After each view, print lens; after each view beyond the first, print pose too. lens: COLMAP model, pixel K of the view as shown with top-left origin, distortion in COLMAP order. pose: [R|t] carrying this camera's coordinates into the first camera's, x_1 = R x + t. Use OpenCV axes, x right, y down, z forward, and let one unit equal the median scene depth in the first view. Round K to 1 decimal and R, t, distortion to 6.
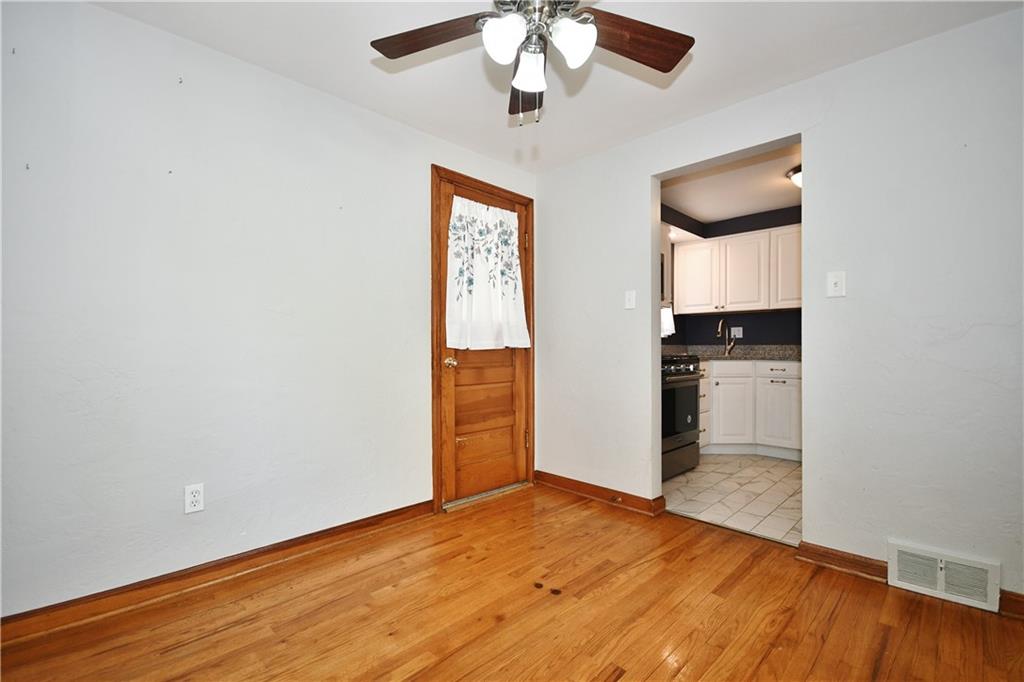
lens RADIAL K [[450.8, 0, 496.9], [0, 450.8, 346.1], [0, 0, 1]] dist [0.000754, -0.008769]
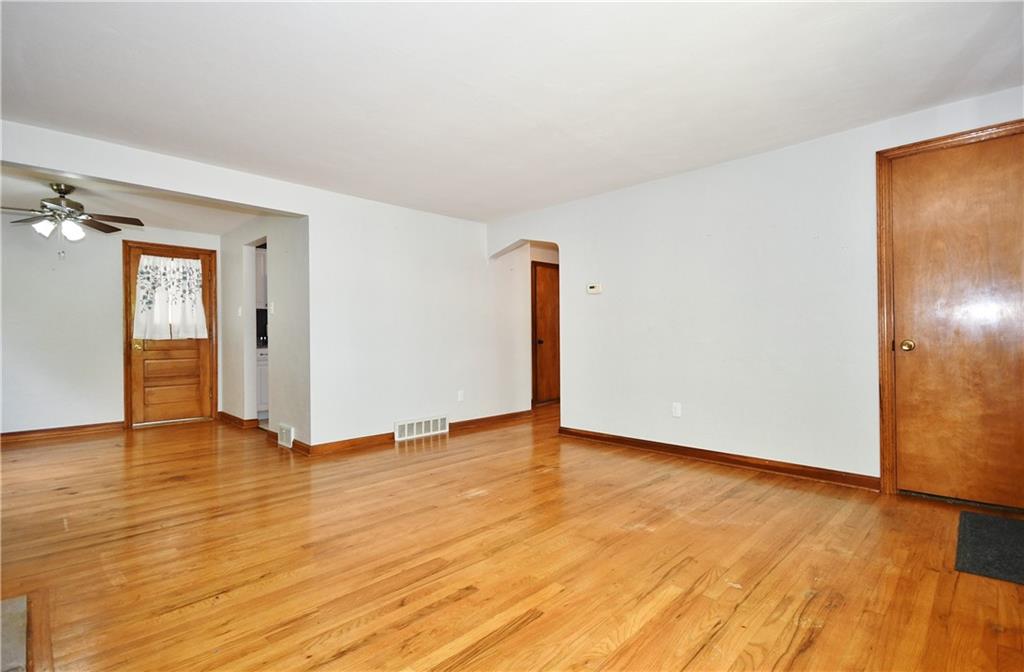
lens RADIAL K [[471.9, 0, 520.7], [0, 471.9, 336.8], [0, 0, 1]] dist [-0.001148, -0.000329]
pose [[0.999415, -0.007506, 0.033379, 1.397734], [0.007430, 0.999970, 0.002405, 0.002396], [-0.033396, -0.002156, 0.999440, -0.970994]]
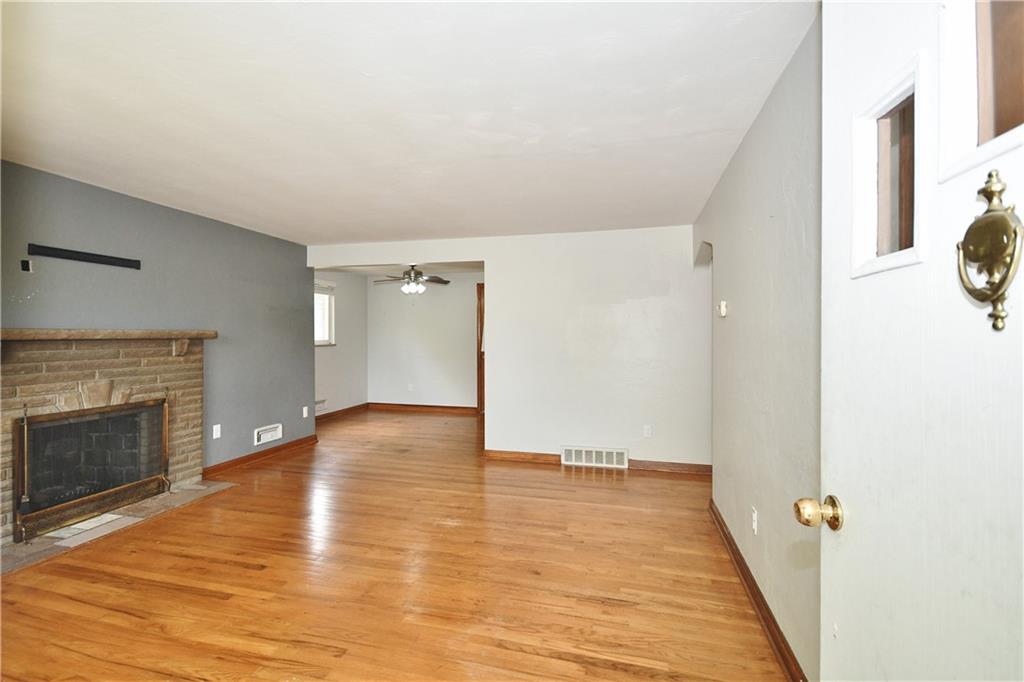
lens RADIAL K [[487.1, 0, 501.7], [0, 487.1, 337.9], [0, 0, 1]] dist [0.000573, -0.001401]
pose [[0.521370, 0.004863, -0.853317, 2.409894], [0.000018, 0.999984, 0.005709, -0.096449], [0.853331, -0.002992, 0.521361, -0.396328]]
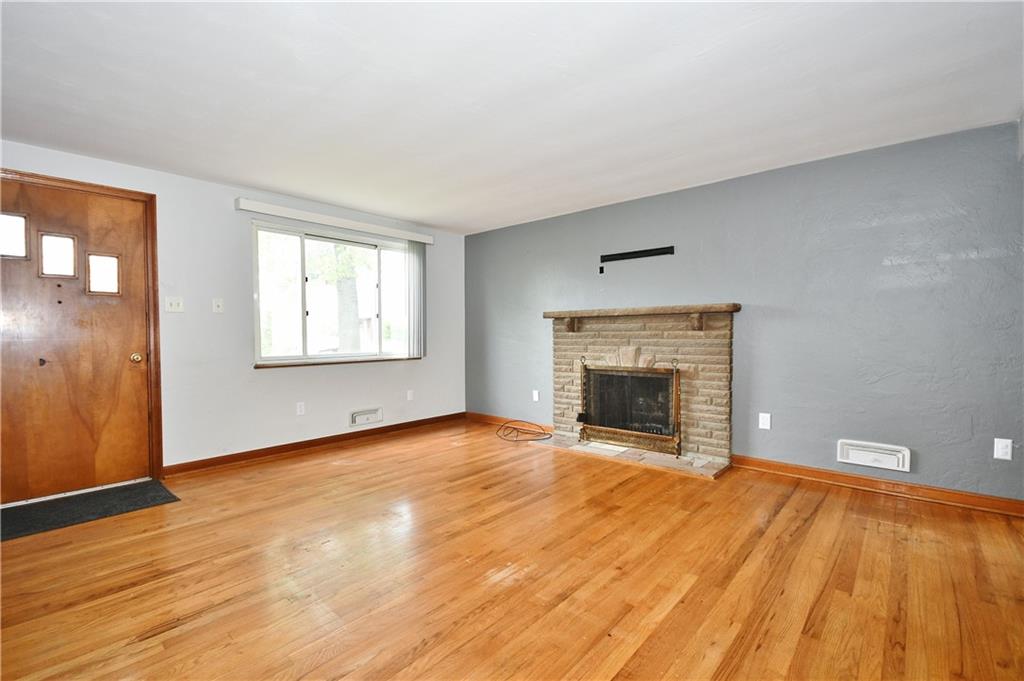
lens RADIAL K [[450.8, 0, 505.9], [0, 450.8, 348.1], [0, 0, 1]] dist [0.000754, -0.008769]
pose [[-0.996900, 0.010085, -0.078024, 1.379282], [0.007839, 0.999547, 0.029045, -0.026689], [0.078282, 0.028343, -0.996528, 0.832237]]
